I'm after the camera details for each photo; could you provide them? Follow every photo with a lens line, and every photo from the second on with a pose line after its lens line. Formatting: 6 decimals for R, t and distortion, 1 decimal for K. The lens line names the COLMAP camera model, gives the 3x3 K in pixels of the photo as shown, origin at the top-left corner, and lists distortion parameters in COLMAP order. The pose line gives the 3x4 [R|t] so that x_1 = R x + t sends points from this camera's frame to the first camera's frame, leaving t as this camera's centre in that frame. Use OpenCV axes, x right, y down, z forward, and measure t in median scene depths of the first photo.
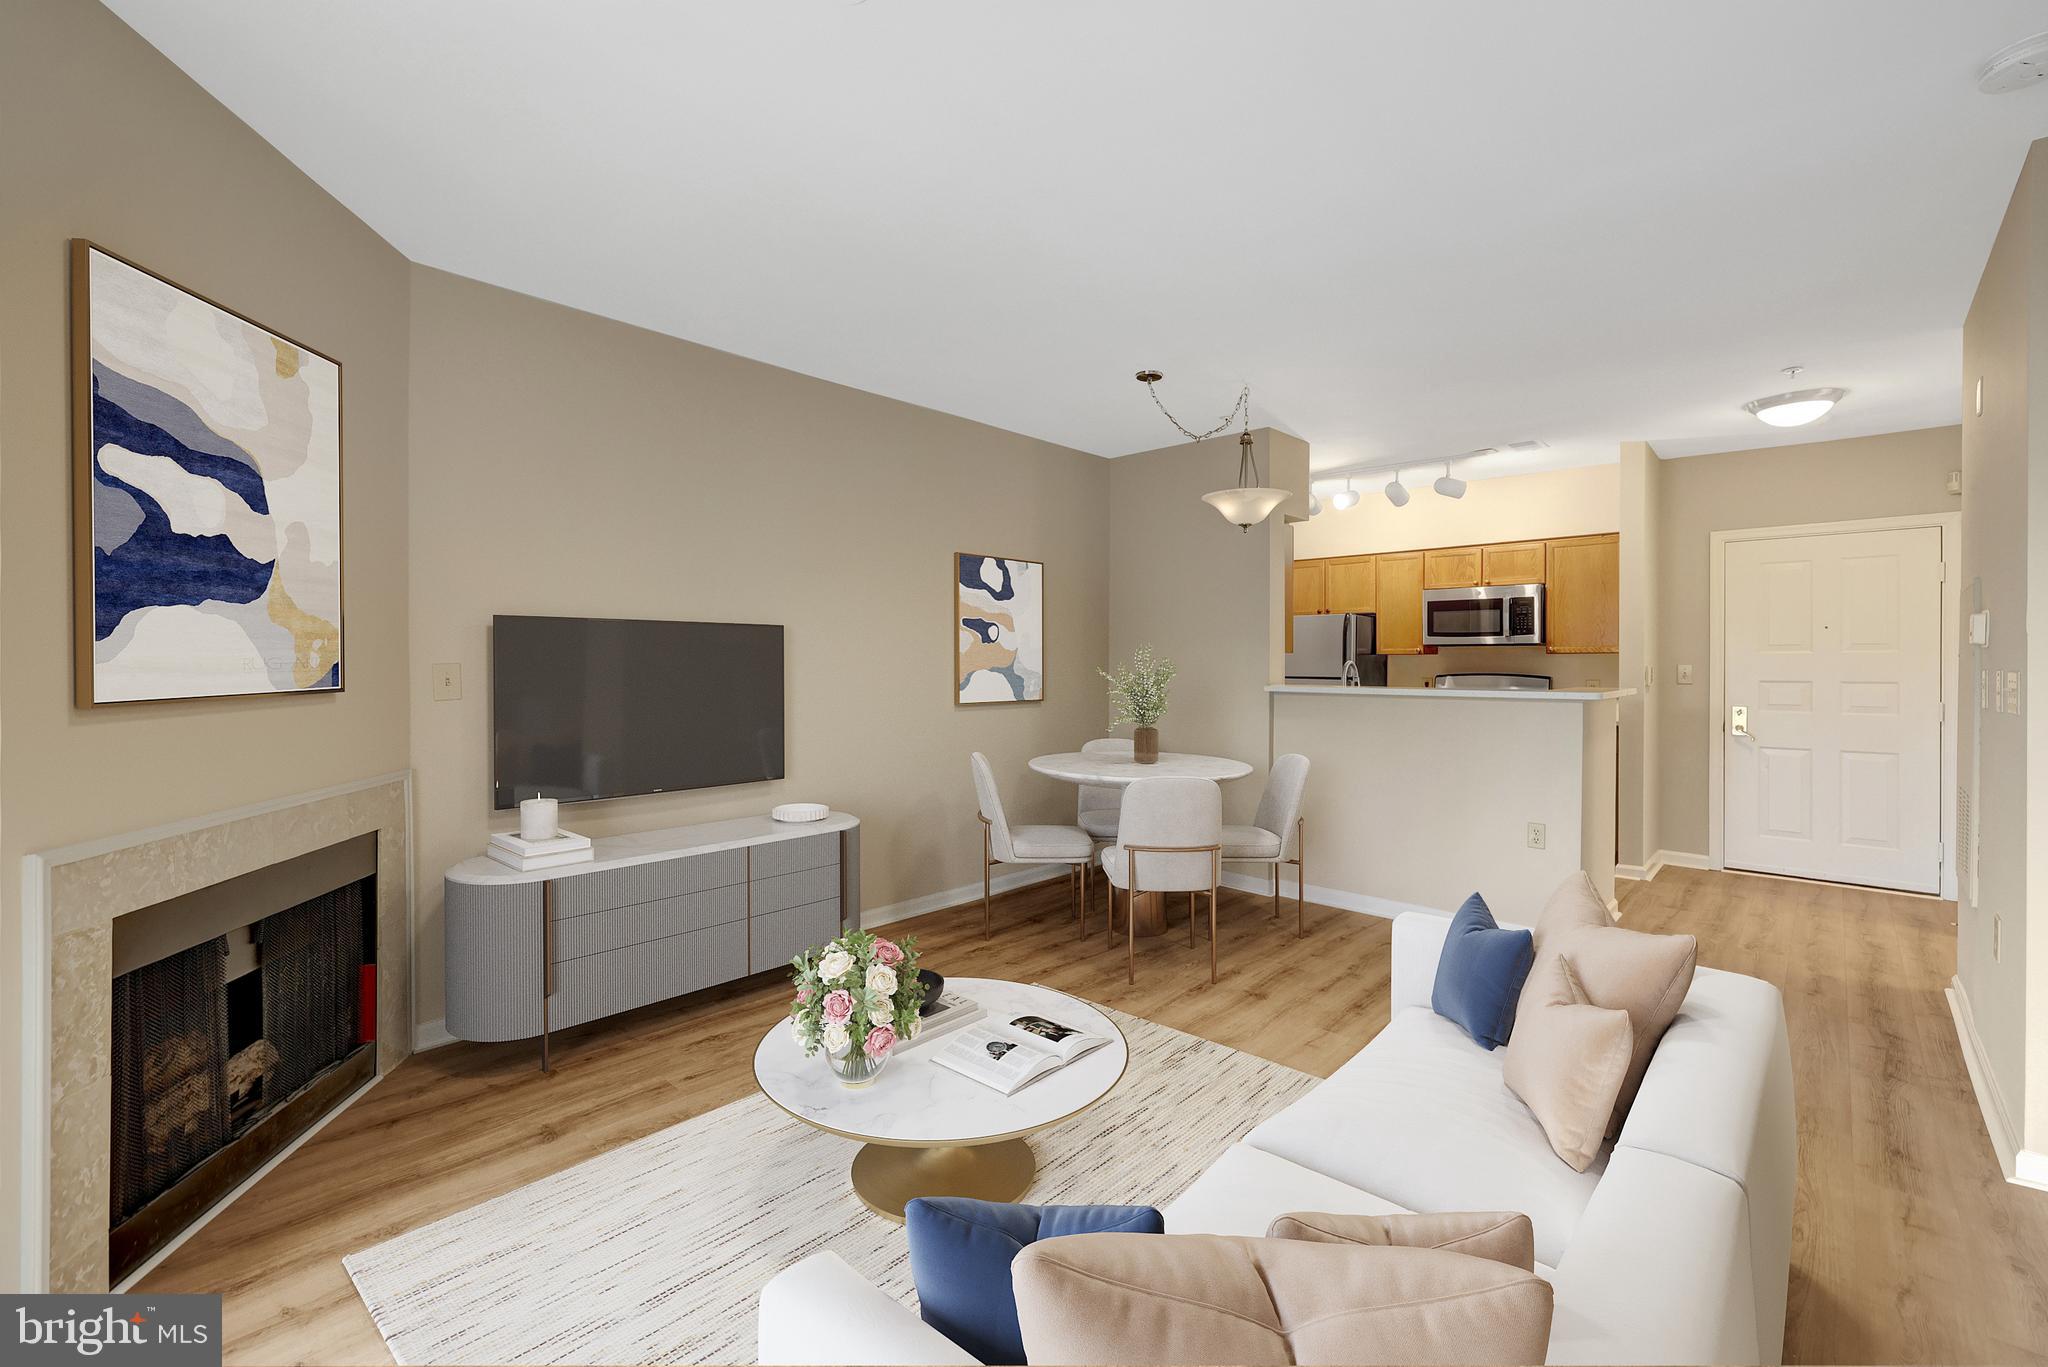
lens RADIAL K [[885.5, 0, 1010.3], [0, 885.5, 676.0], [0, 0, 1]] dist [0.001673, 0.000813]
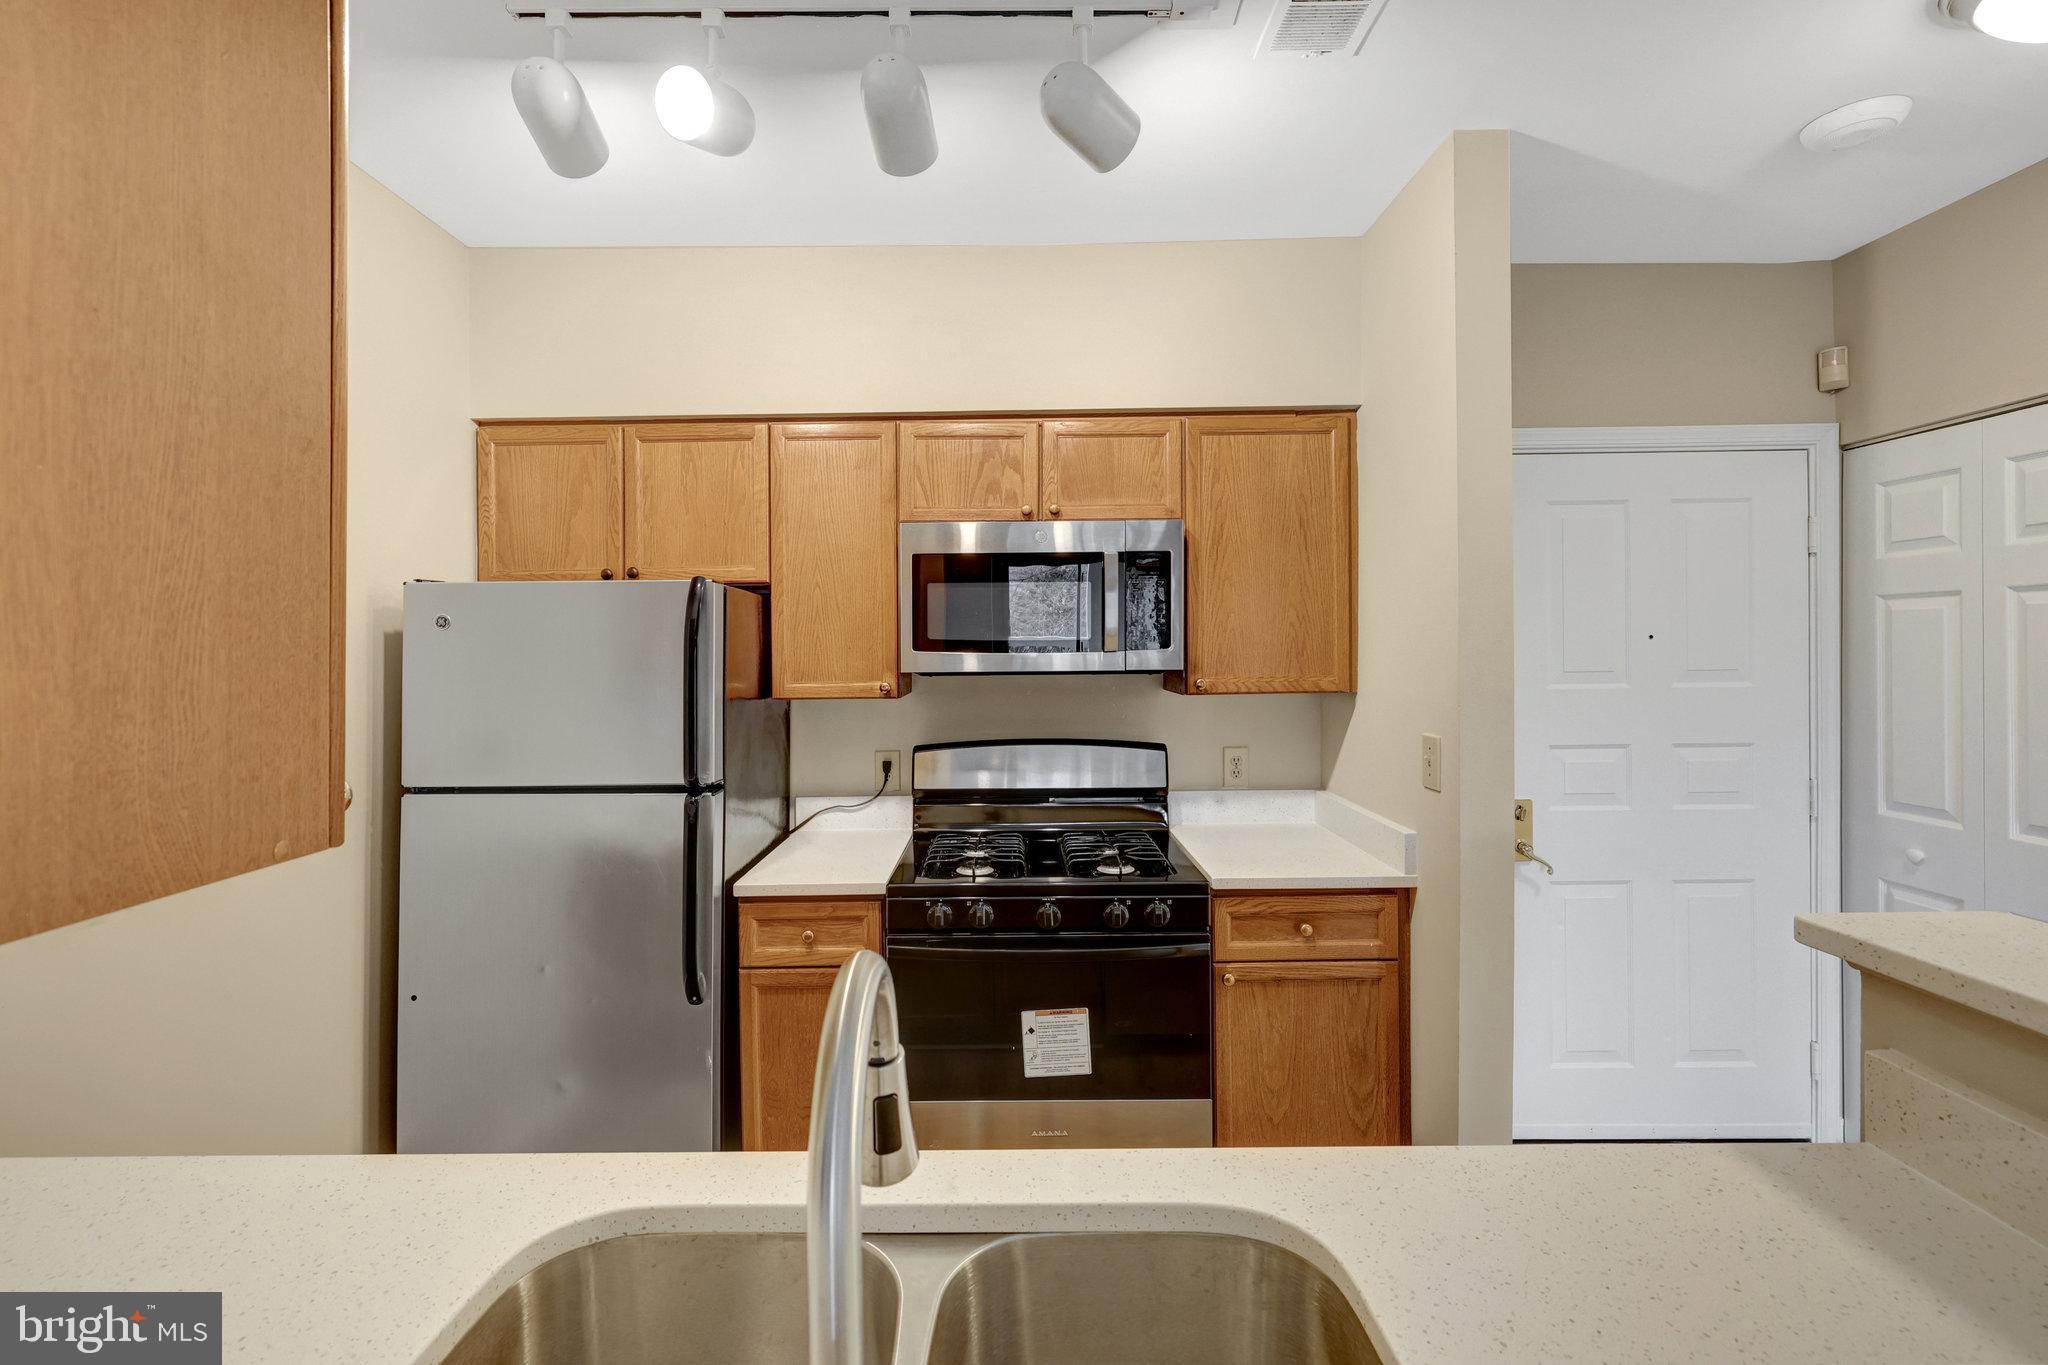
lens RADIAL K [[885.5, 0, 1009.2], [0, 885.5, 656.6], [0, 0, 1]] dist [0.001673, 0.000813]
pose [[0.732559, -0.015165, 0.680534, 0.325588], [0.023491, 0.999720, -0.003009, -0.052523], [-0.680298, 0.018191, 0.732710, 0.916167]]
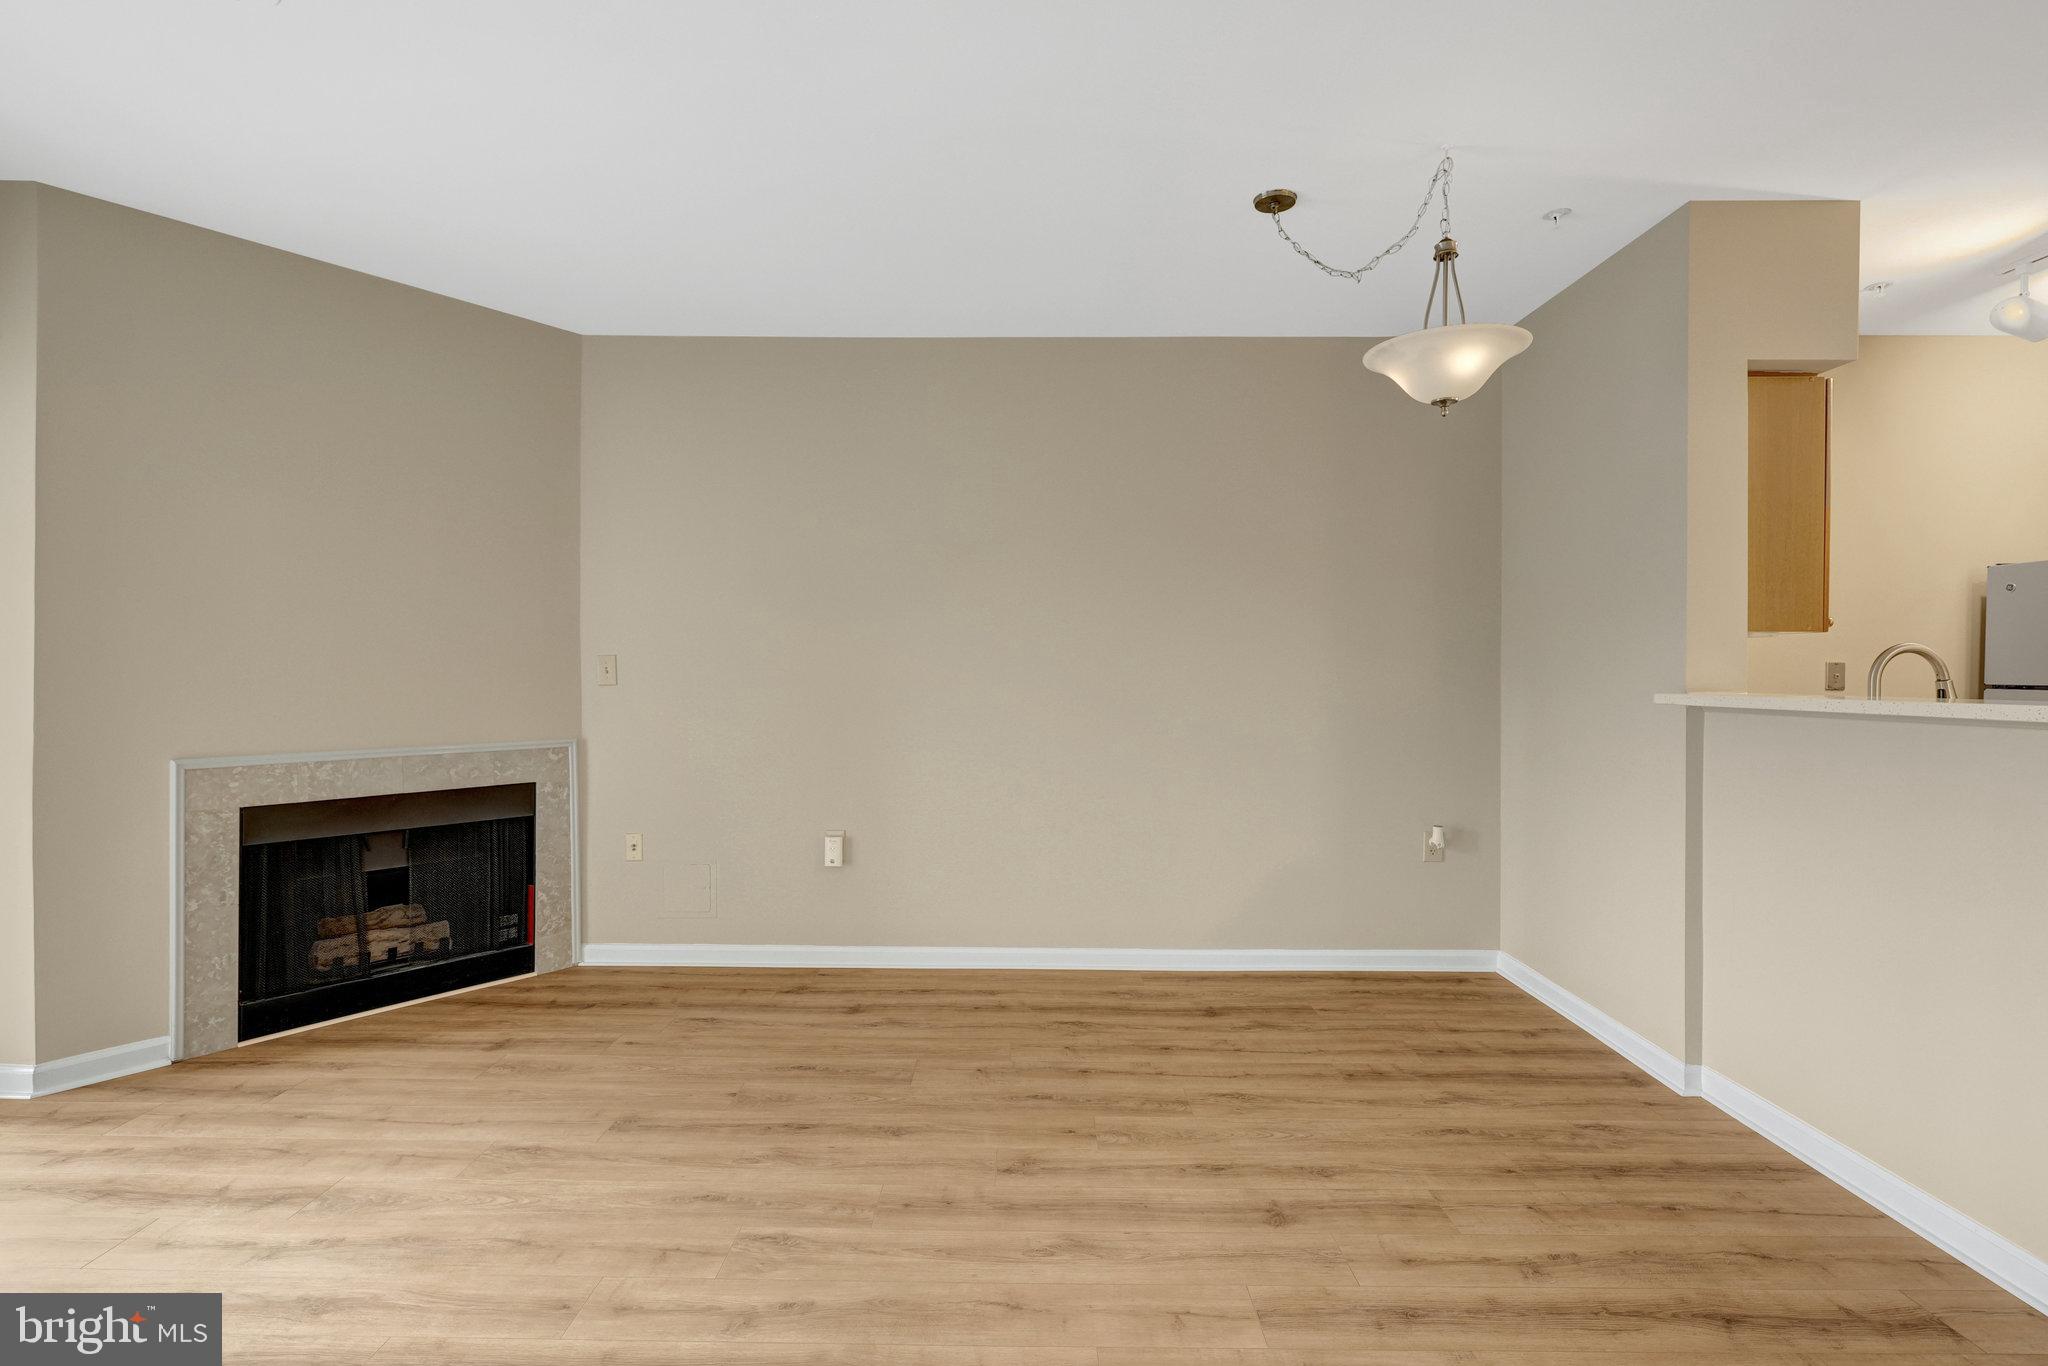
lens RADIAL K [[943.4, 0, 1019.1], [0, 943.4, 689.7], [0, 0, 1]] dist [-0.002242, 0.002212]
pose [[0.674669, 0.010302, -0.738049, 0.434441], [-0.014043, 0.999901, 0.001120, 0.013937], [0.737987, 0.009609, 0.674747, 0.324210]]
